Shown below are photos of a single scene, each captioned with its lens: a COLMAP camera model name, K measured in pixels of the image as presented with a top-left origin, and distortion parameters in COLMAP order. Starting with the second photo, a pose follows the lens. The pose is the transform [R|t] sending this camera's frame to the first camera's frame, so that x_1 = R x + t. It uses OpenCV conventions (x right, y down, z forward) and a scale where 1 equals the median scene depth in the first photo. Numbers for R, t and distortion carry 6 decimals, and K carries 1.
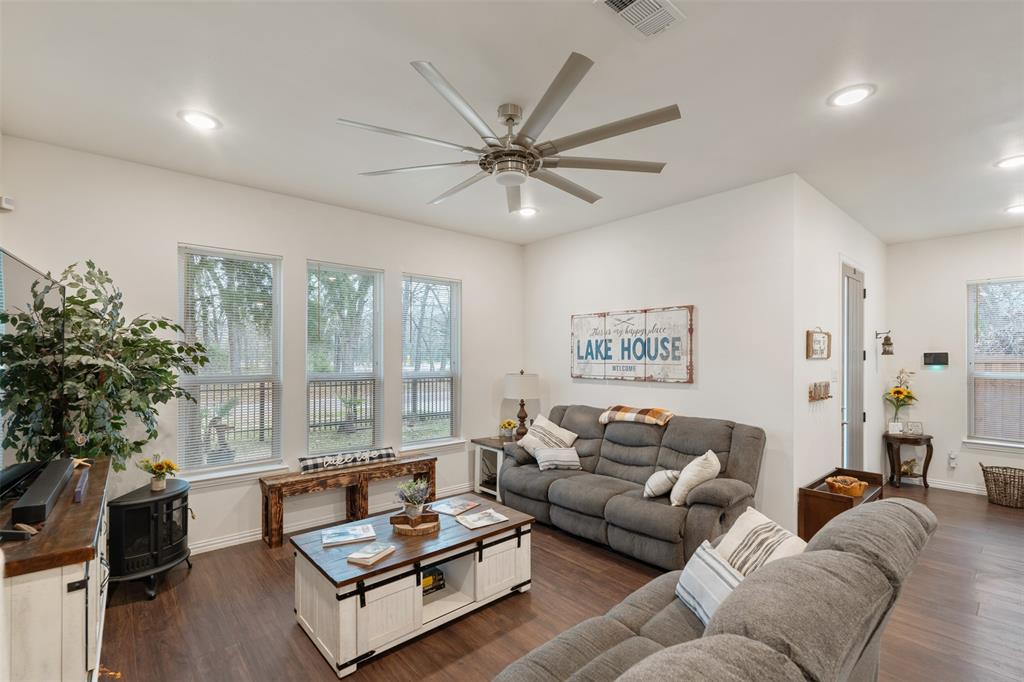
lens RADIAL K [[462.9, 0, 518.2], [0, 462.9, 354.7], [0, 0, 1]] dist [-0.001981, 0.000036]
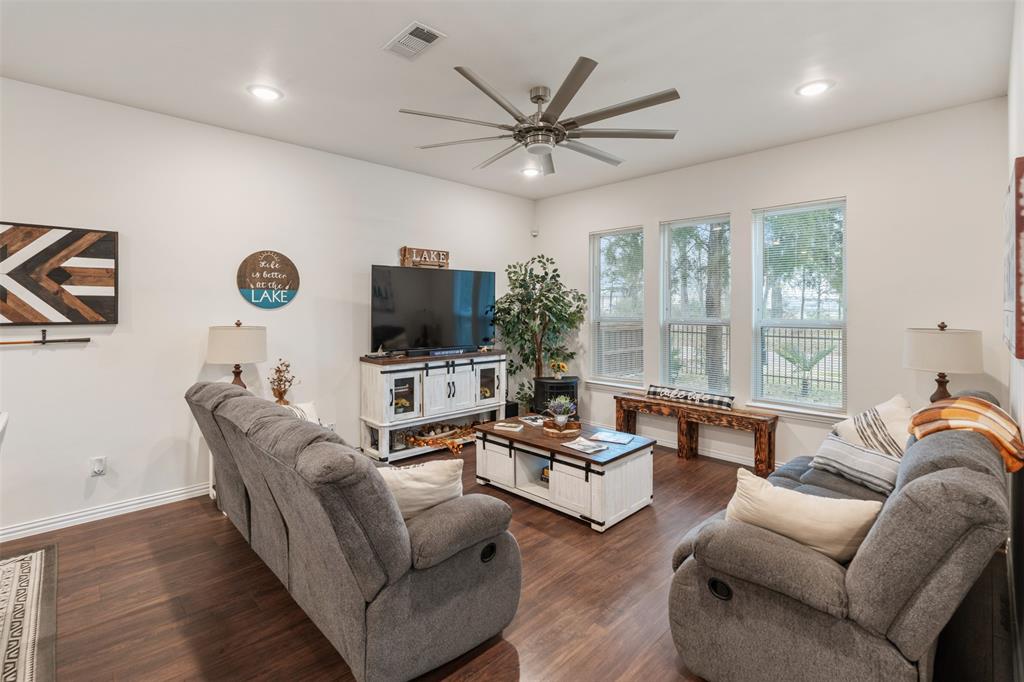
lens RADIAL K [[468.2, 0, 510.9], [0, 468.2, 307.6], [0, 0, 1]] dist [-0.003794, -0.000247]
pose [[0.043259, -0.002314, -0.999061, 0.682817], [0.003662, 0.999991, -0.002158, 0.015869], [0.999057, -0.003565, 0.043267, 0.508838]]
